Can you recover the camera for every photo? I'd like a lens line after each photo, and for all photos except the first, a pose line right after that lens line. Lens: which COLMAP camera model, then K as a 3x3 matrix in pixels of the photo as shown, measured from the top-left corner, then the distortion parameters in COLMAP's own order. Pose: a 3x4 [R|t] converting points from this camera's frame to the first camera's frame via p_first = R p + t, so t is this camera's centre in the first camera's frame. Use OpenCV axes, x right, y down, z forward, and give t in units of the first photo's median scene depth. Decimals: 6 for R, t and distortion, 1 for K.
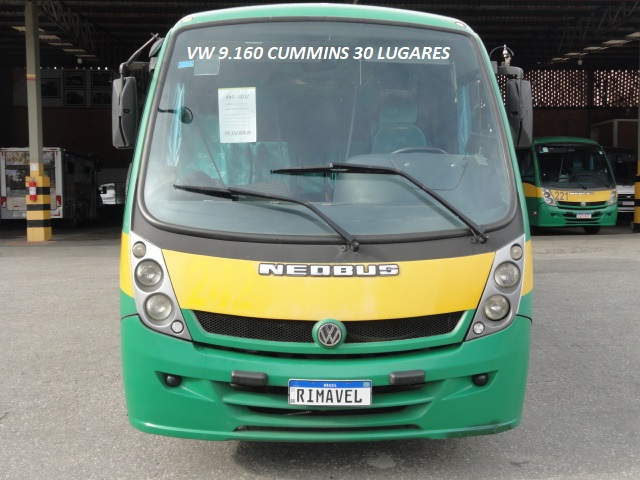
lens RADIAL K [[723.9, 0, 320.0], [0, 723.9, 240.0], [0, 0, 1]] dist [-0.096302, 0.007385]
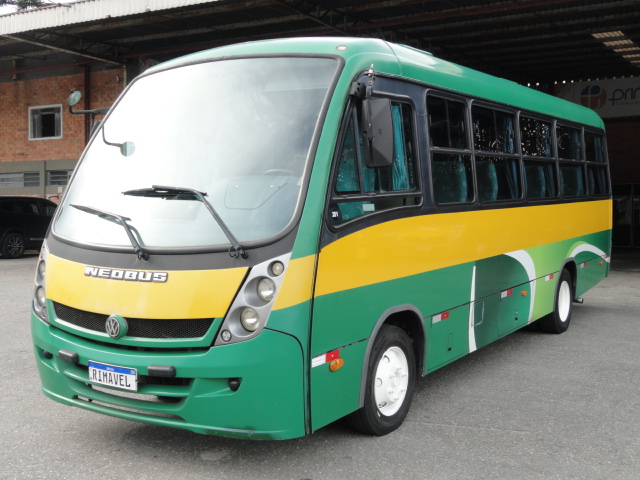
lens RADIAL K [[766.5, 0, 320.0], [0, 766.5, 240.0], [0, 0, 1]] dist [-0.015250, -0.007678]
pose [[0.842795, 0.027717, -0.537521, 0.974157], [-0.046552, 0.998685, -0.021493, -0.003428], [0.536218, 0.043137, 0.842976, 0.095614]]
